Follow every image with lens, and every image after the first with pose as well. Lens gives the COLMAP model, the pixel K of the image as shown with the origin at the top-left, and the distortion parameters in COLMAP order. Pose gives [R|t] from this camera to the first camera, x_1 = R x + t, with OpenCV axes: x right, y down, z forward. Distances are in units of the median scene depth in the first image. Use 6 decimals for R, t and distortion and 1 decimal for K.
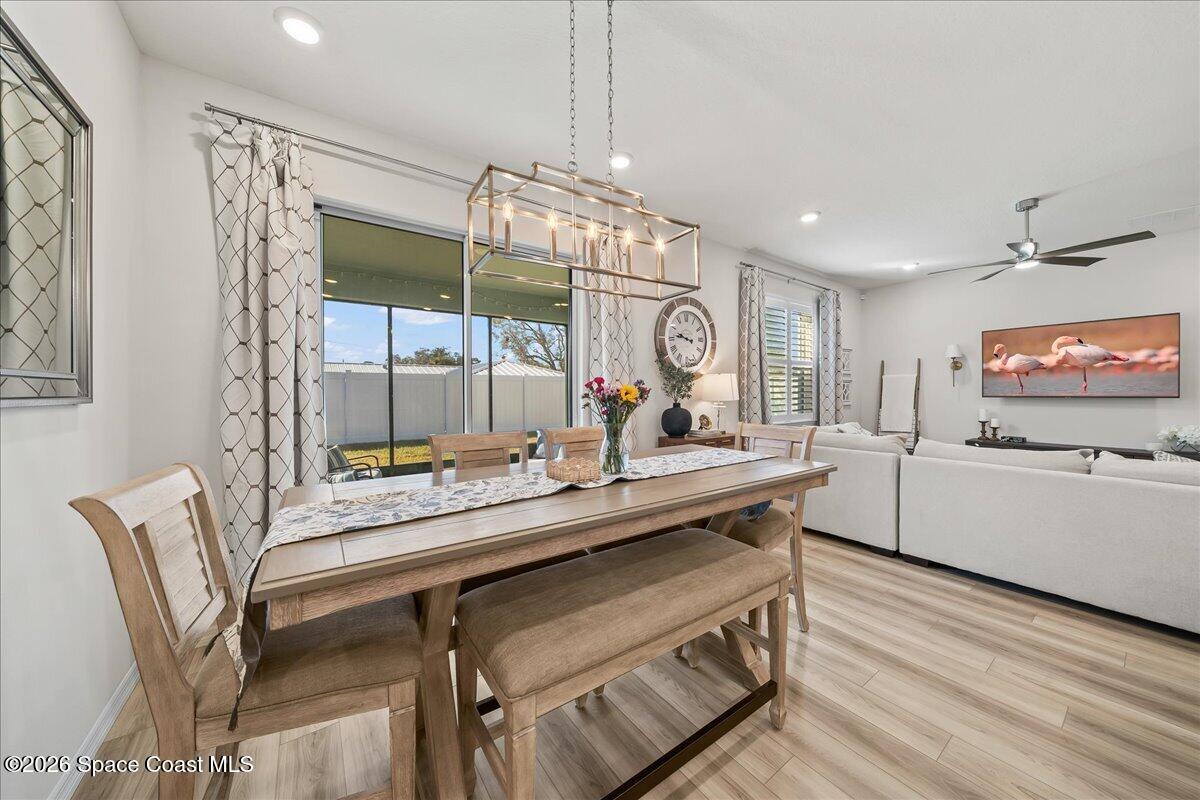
lens RADIAL K [[412.7, 0, 611.3], [0, 412.7, 395.0], [0, 0, 1]] dist [-0.001879, 0.000293]
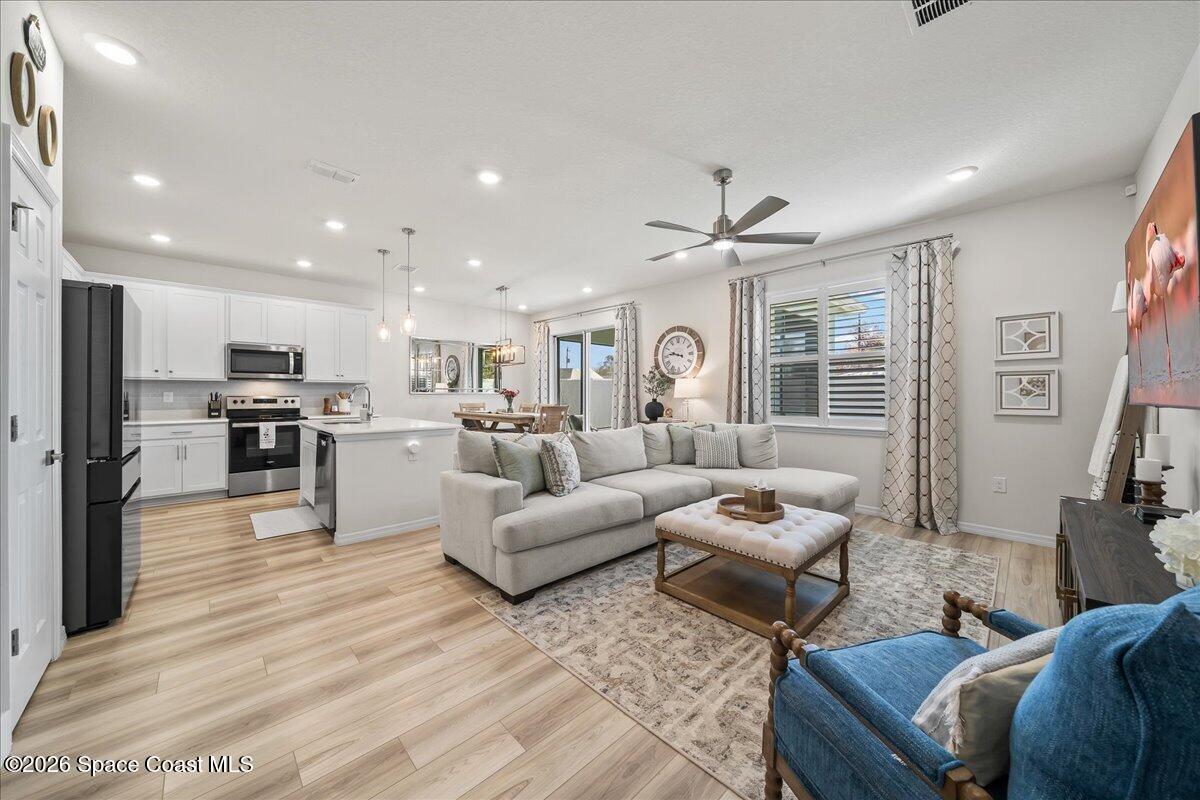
lens RADIAL K [[412.7, 0, 597.4], [0, 412.7, 393.1], [0, 0, 1]] dist [-0.001879, 0.000293]
pose [[0.138813, -0.002512, -0.990315, 1.599702], [-0.012761, 0.999909, -0.004325, 0.005991], [0.990236, 0.013238, 0.138768, 0.541839]]
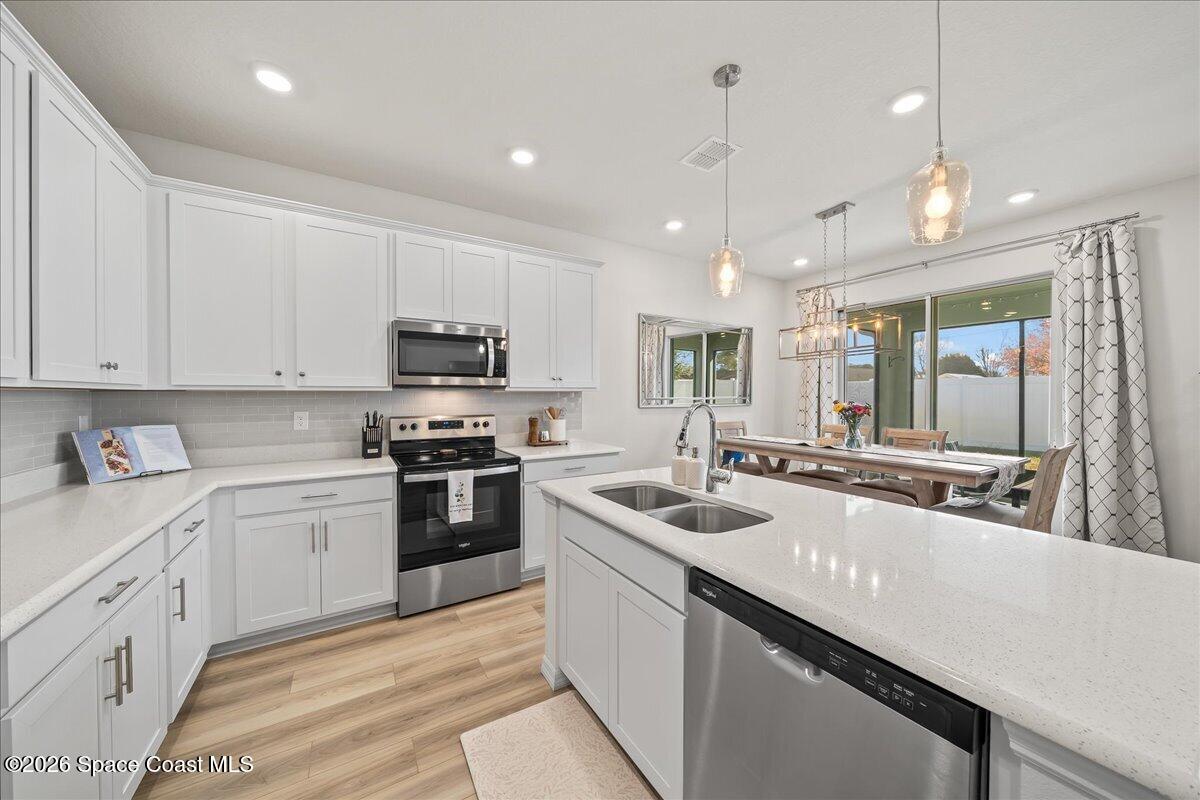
lens RADIAL K [[412.7, 0, 602.0], [0, 412.7, 398.4], [0, 0, 1]] dist [-0.001879, 0.000293]
pose [[-0.075742, 0.009093, -0.997086, 0.849424], [-0.012557, 0.999870, 0.010072, -0.020965], [0.997048, 0.013284, -0.075618, -0.006225]]
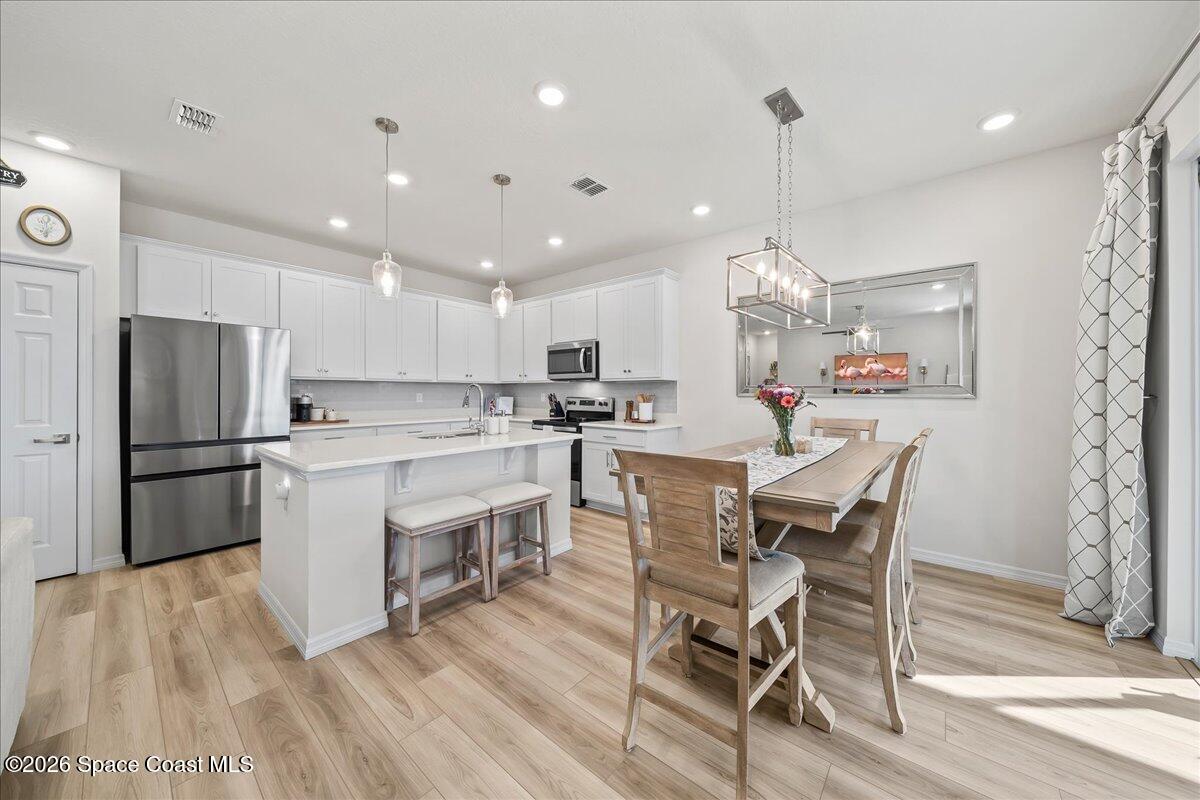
lens RADIAL K [[412.7, 0, 596.8], [0, 412.7, 392.9], [0, 0, 1]] dist [-0.001879, 0.000293]
pose [[-0.967013, -0.005590, -0.254664, 0.389786], [-0.008391, 0.999916, 0.009913, -0.003196], [0.254587, 0.011723, -0.966979, 0.883499]]
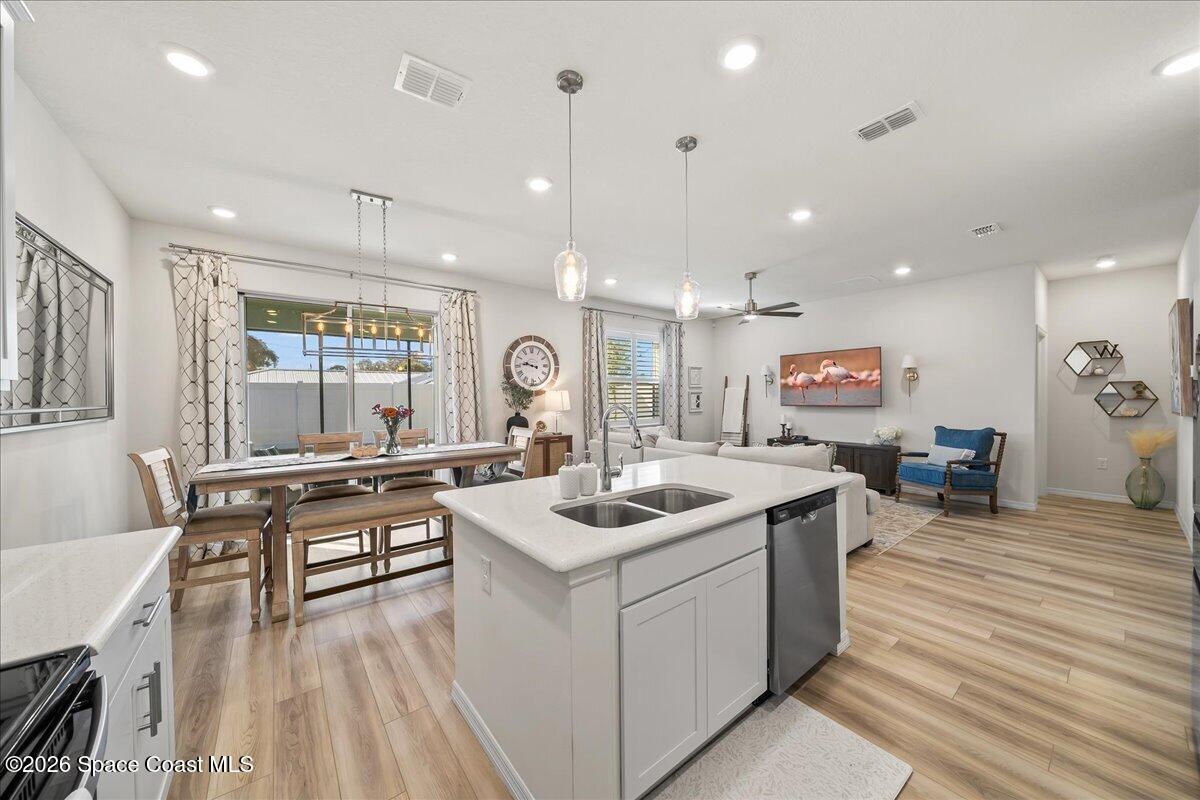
lens RADIAL K [[412.7, 0, 601.4], [0, 412.7, 400.2], [0, 0, 1]] dist [-0.001879, 0.000293]
pose [[0.999292, -0.007833, 0.036786, 0.371384], [0.007903, 0.999967, -0.001768, -0.017654], [-0.036771, 0.002058, 0.999322, -0.388594]]
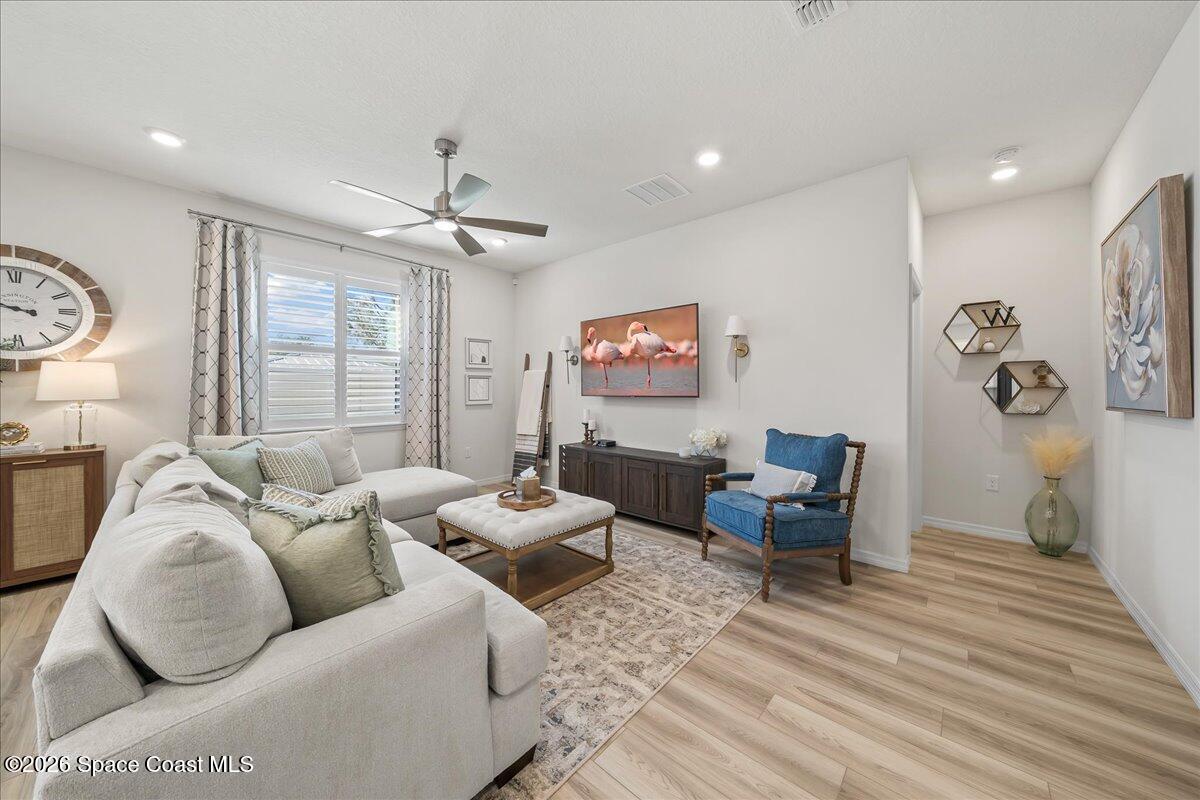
lens RADIAL K [[412.7, 0, 600.7], [0, 412.7, 384.0], [0, 0, 1]] dist [-0.001879, 0.000293]
pose [[0.979184, 0.003276, 0.202948, 1.001169], [-0.000897, 0.999930, -0.011811, -0.007168], [-0.202972, 0.011383, 0.979118, 0.162458]]
